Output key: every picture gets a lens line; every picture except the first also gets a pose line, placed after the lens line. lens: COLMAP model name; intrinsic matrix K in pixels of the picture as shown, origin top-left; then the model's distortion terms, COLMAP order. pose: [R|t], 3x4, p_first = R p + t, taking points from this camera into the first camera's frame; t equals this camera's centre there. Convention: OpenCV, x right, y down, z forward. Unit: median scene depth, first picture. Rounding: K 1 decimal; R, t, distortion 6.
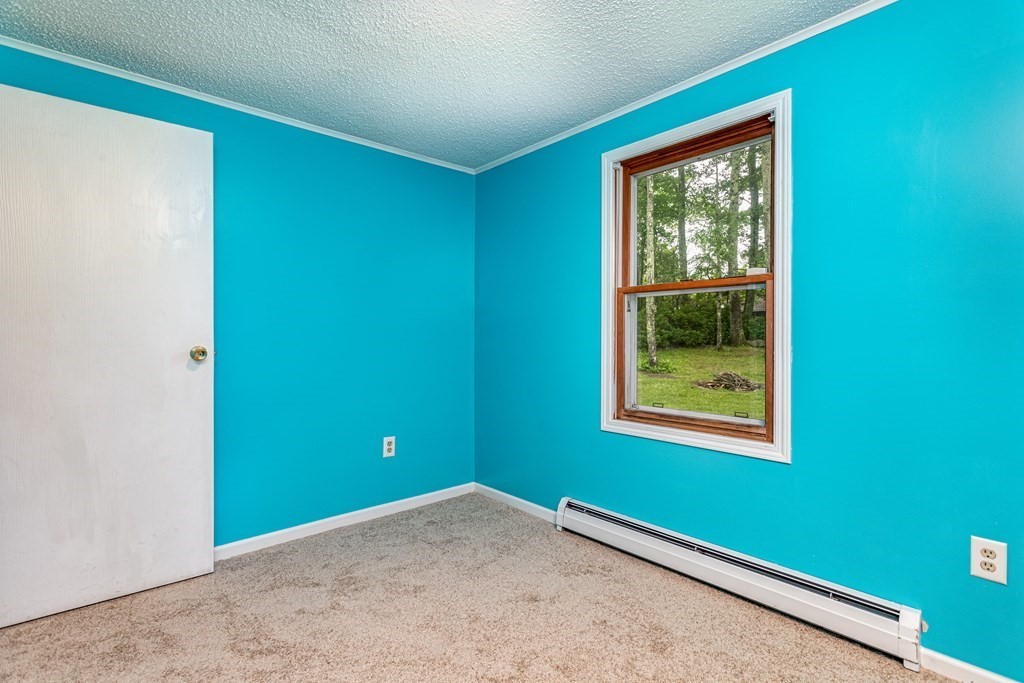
lens RADIAL K [[495.6, 0, 503.0], [0, 495.6, 341.6], [0, 0, 1]] dist [0.000229, 0.000896]
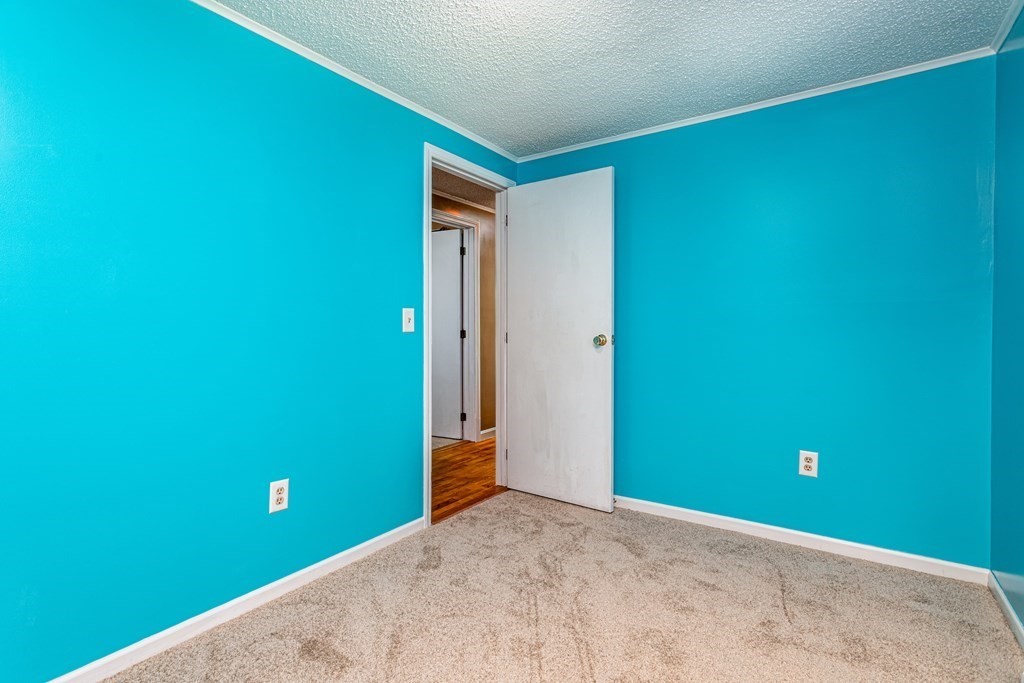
lens RADIAL K [[486.4, 0, 514.4], [0, 486.4, 335.6], [0, 0, 1]] dist [0.002411, 0.000953]
pose [[0.243979, 0.008319, -0.969745, 0.570851], [-0.013054, 0.999901, 0.005293, 0.008811], [0.969693, 0.011367, 0.244063, 0.464049]]
